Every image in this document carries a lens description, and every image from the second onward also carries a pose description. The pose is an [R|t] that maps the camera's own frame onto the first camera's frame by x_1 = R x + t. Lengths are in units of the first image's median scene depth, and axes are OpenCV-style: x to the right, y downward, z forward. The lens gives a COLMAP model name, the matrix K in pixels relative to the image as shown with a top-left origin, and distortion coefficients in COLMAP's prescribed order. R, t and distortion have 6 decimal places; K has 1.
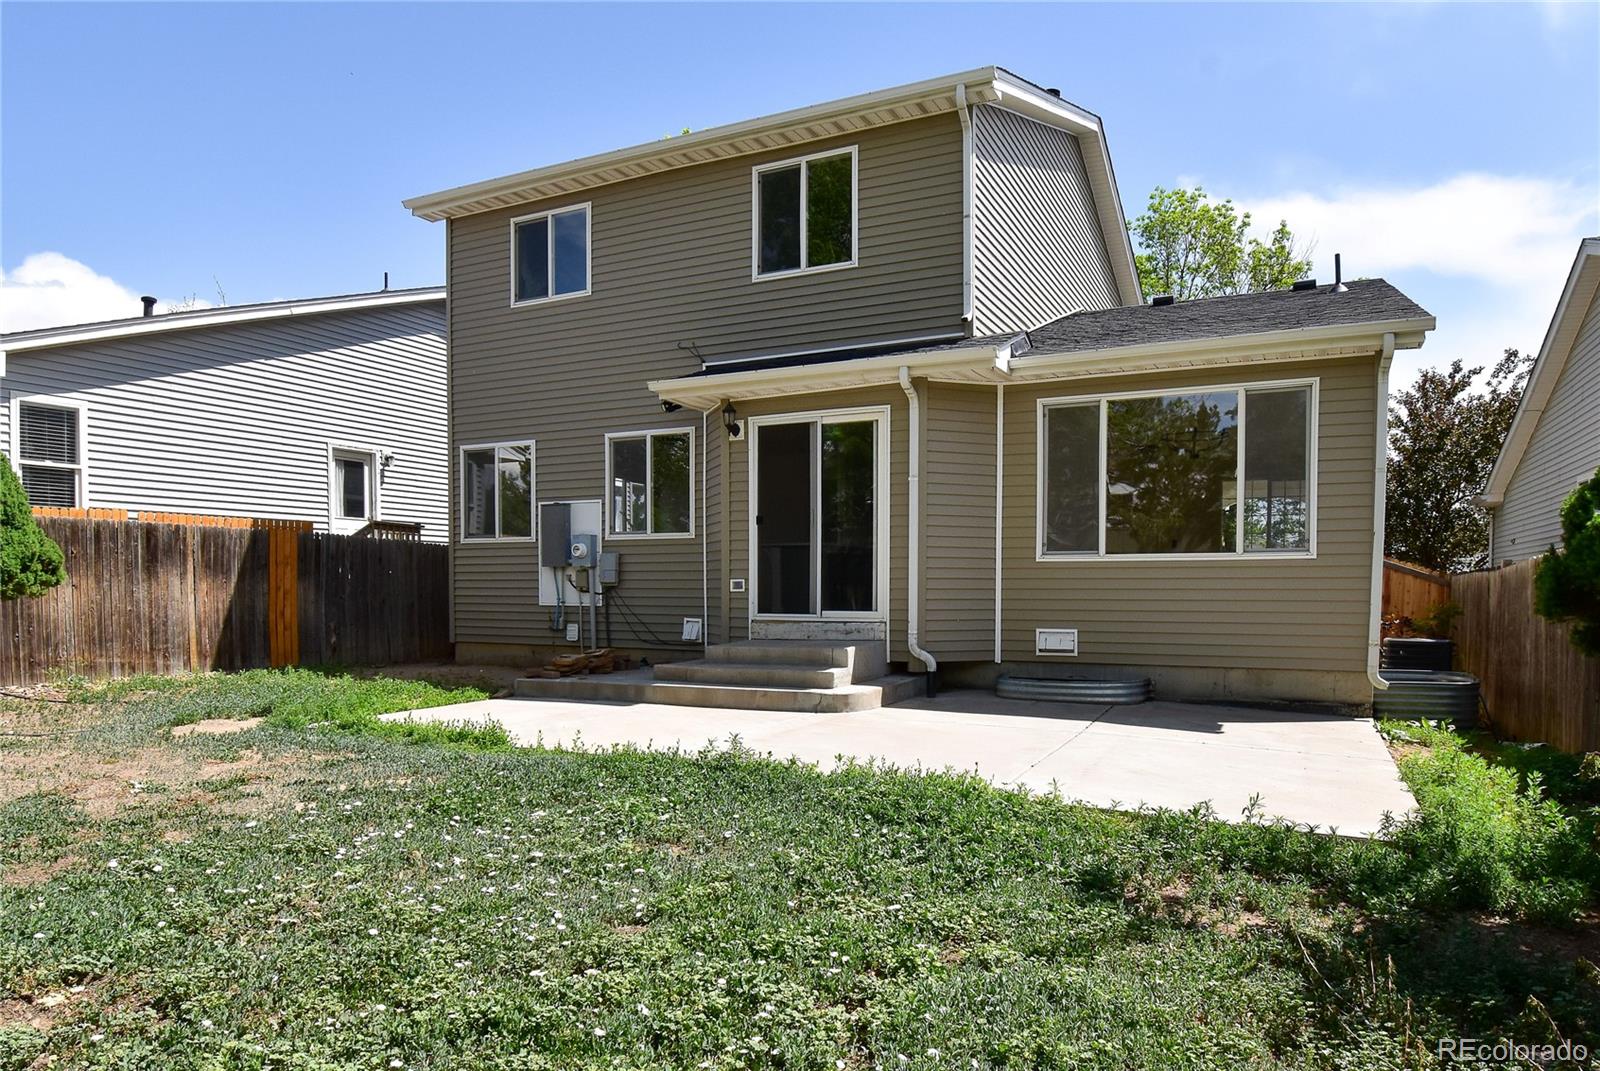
lens RADIAL K [[997.8, 0, 801.3], [0, 997.8, 630.5], [0, 0, 1]] dist [-0.052247, 0.000253]
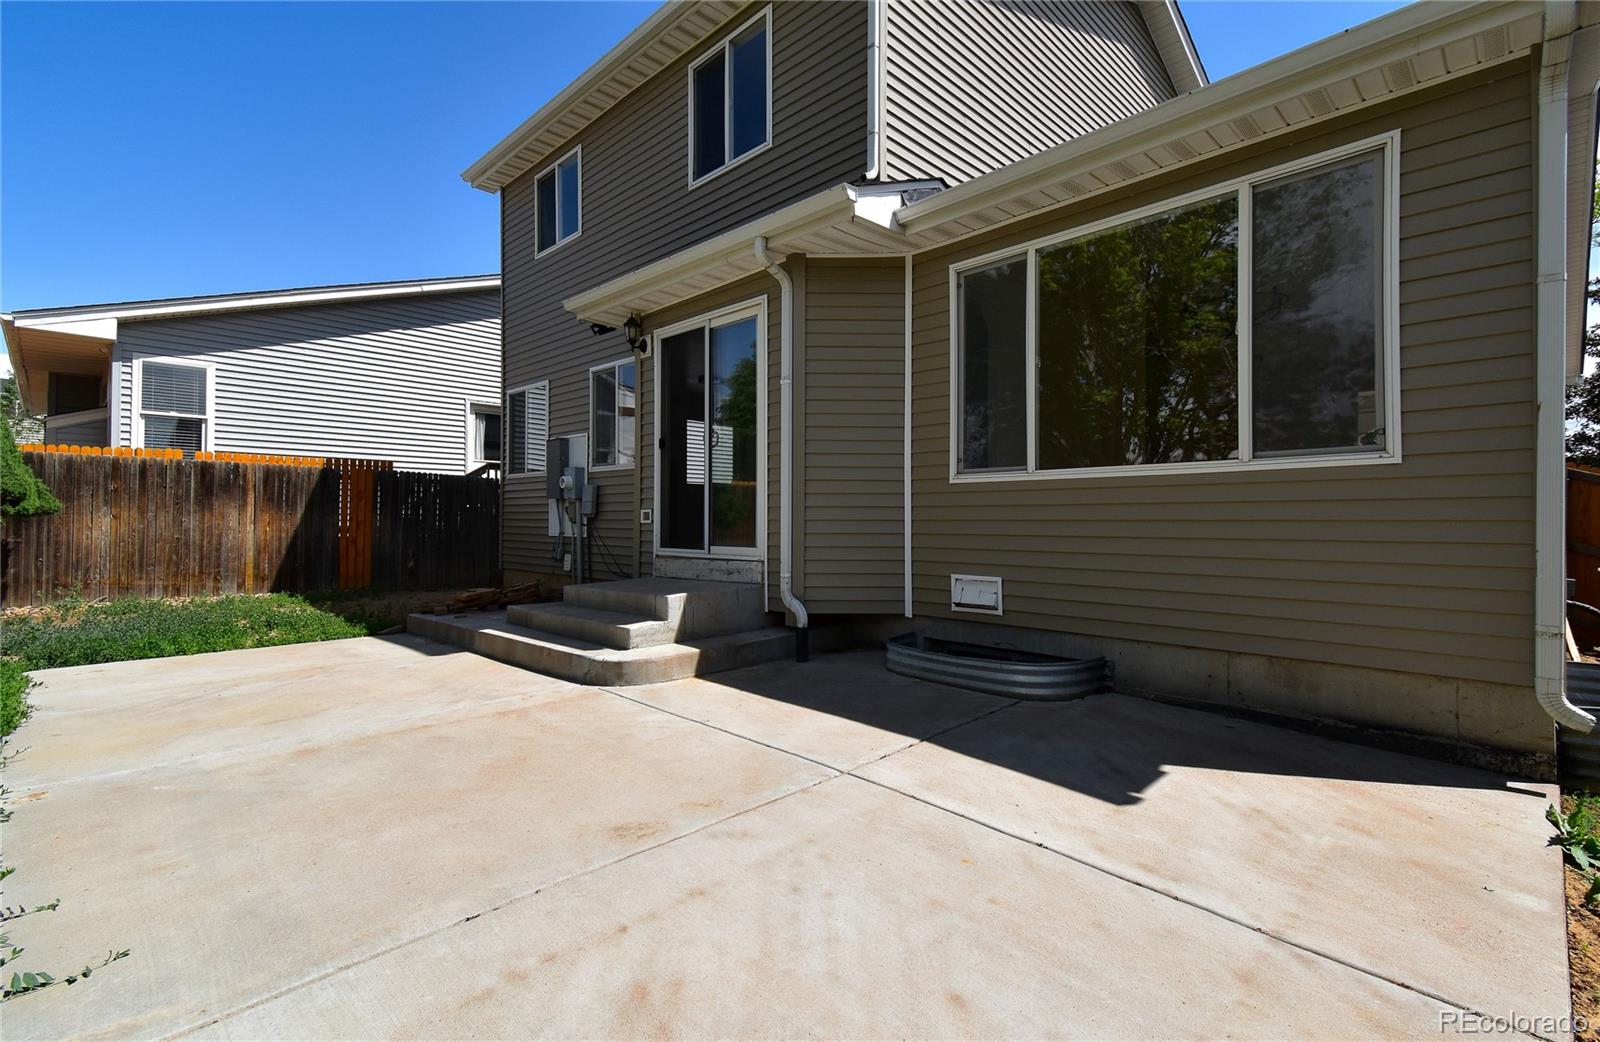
lens RADIAL K [[725.6, 0, 803.2], [0, 725.6, 505.1], [0, 0, 1]] dist [0.036710, -0.000221]
pose [[0.949971, -0.005300, -0.312292, 0.263654], [-0.014848, 0.997959, -0.062103, -0.015825], [0.311984, 0.063633, 0.947954, 0.398308]]
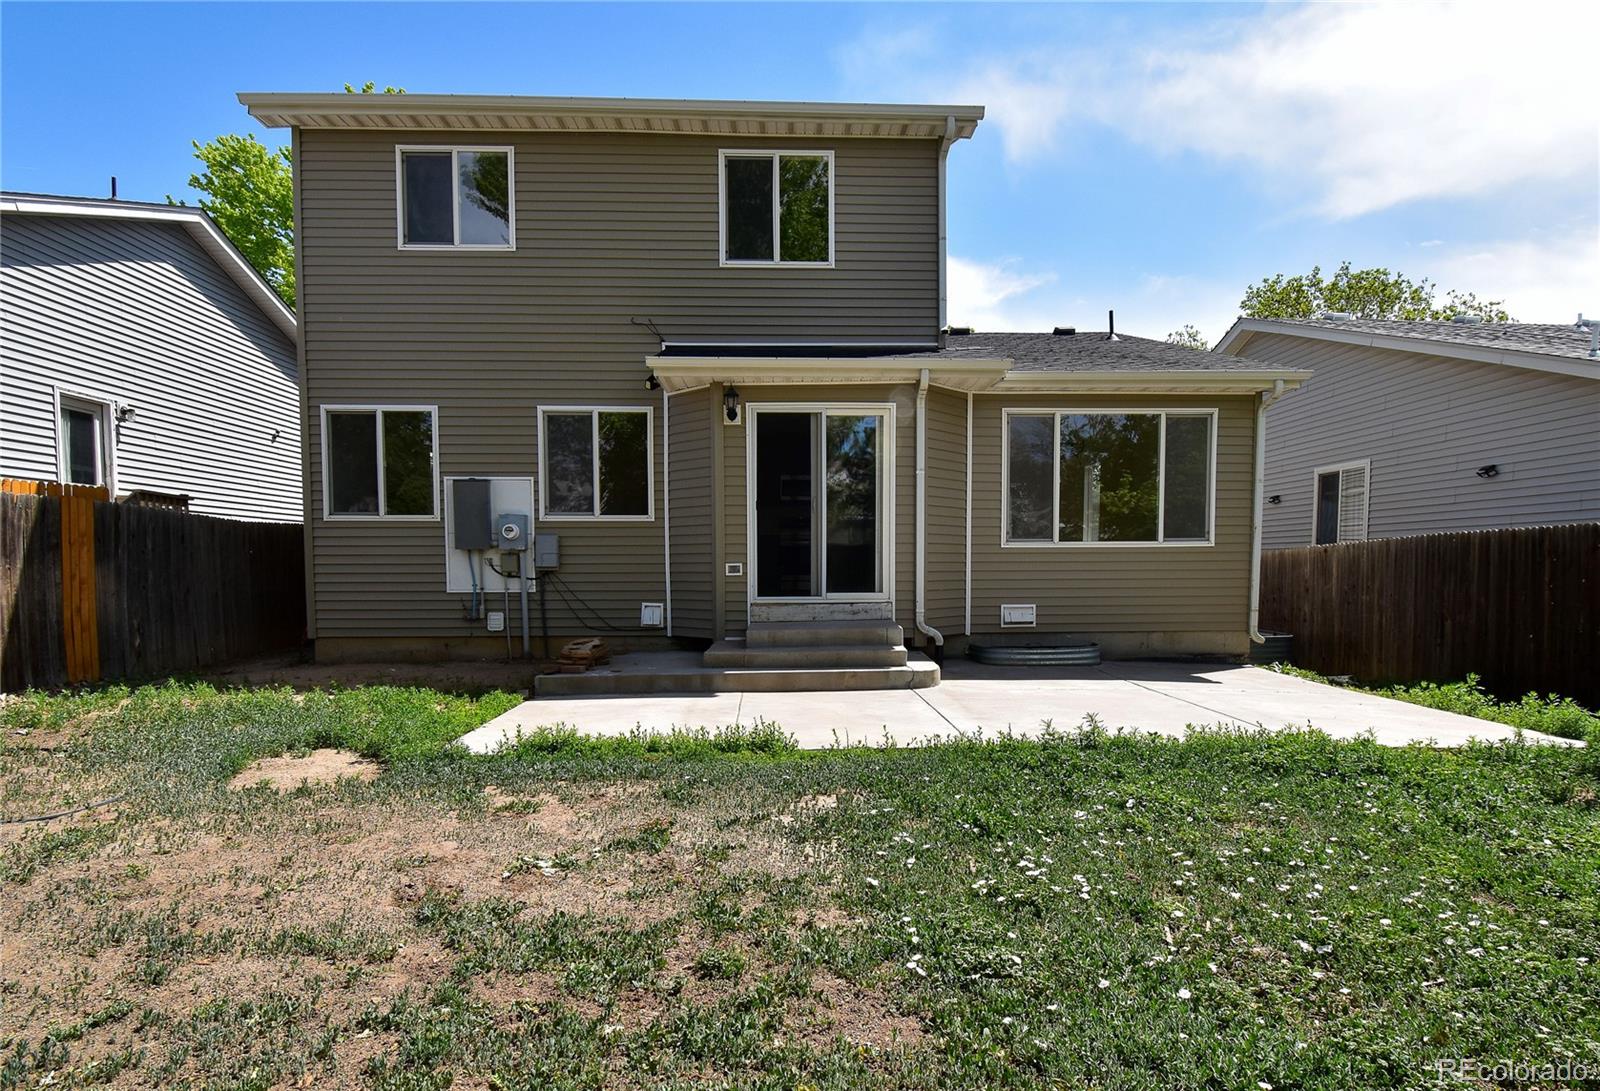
lens RADIAL K [[873.7, 0, 804.2], [0, 873.7, 613.3], [0, 0, 1]] dist [0.003447, -0.025263]
pose [[0.879391, -0.030167, 0.475143, -0.402086], [0.025641, 0.999543, 0.016006, -0.012507], [-0.475408, -0.001892, 0.879763, 0.179098]]
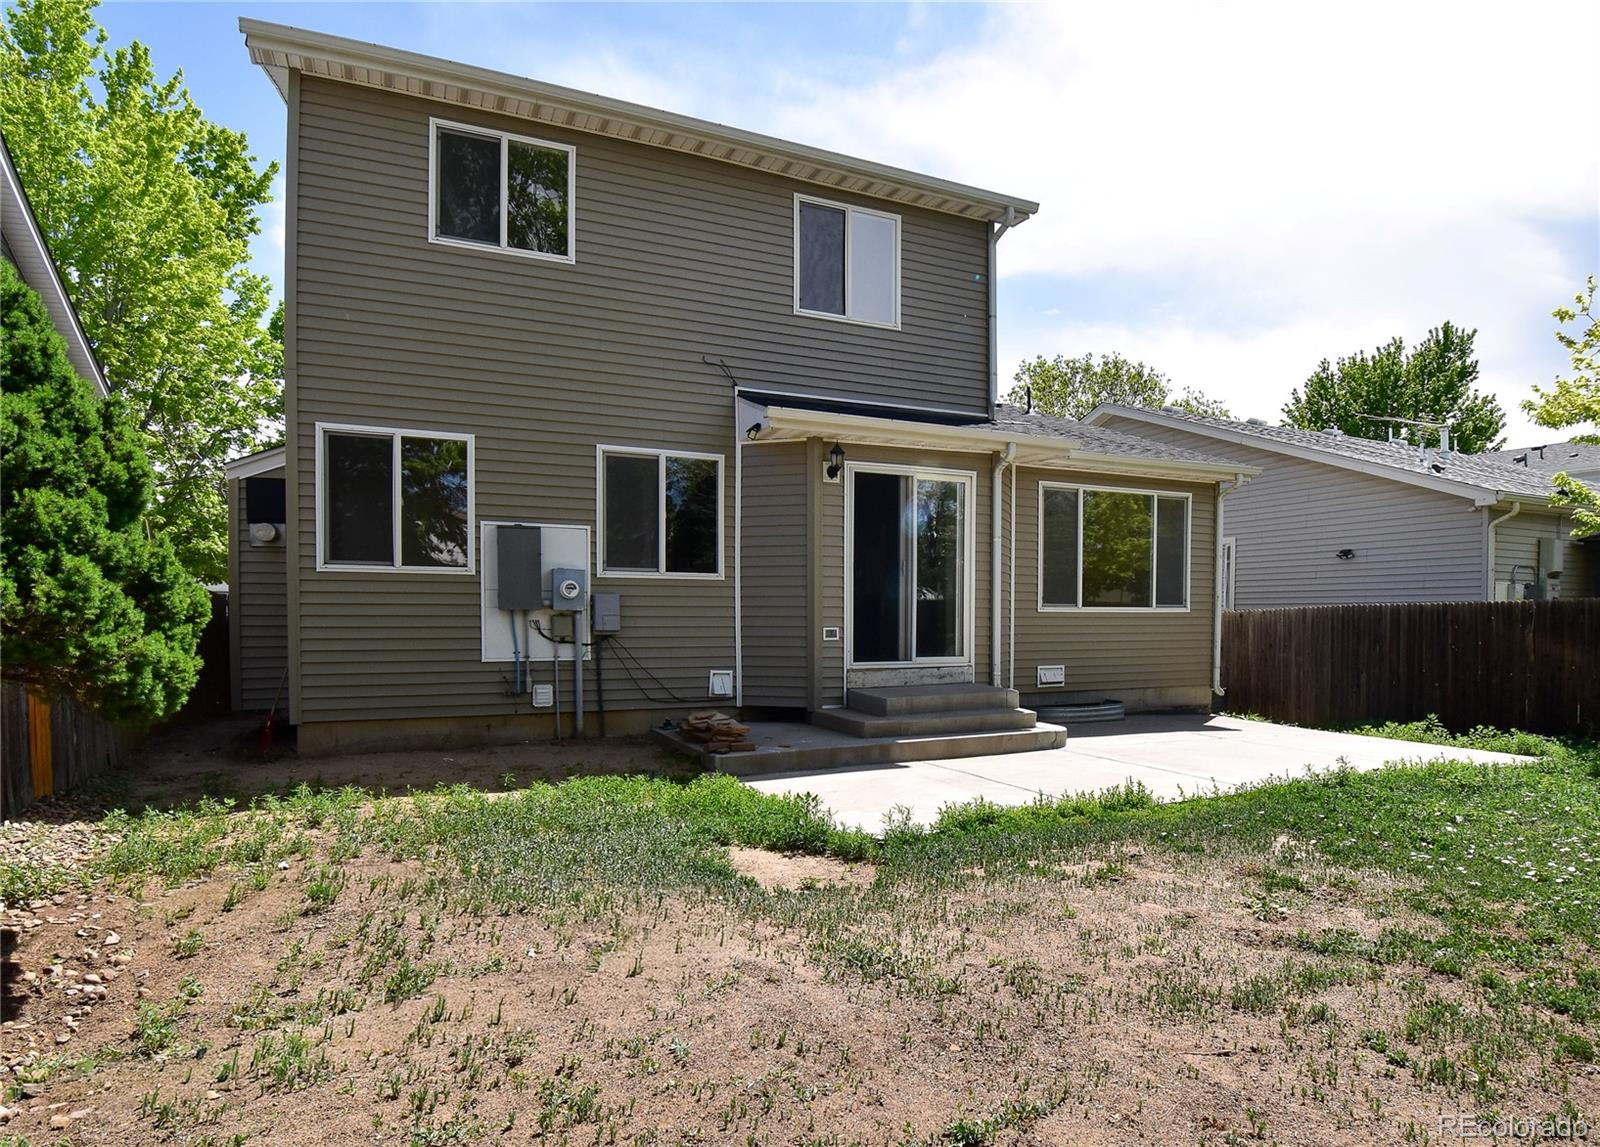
lens RADIAL K [[977.8, 0, 869.3], [0, 977.8, 643.5], [0, 0, 1]] dist [-0.034468, -0.018472]
pose [[0.592956, -0.022314, 0.804926, -0.758795], [0.033486, 0.999435, 0.003038, -0.035712], [-0.804538, 0.025153, 0.593368, 0.393144]]
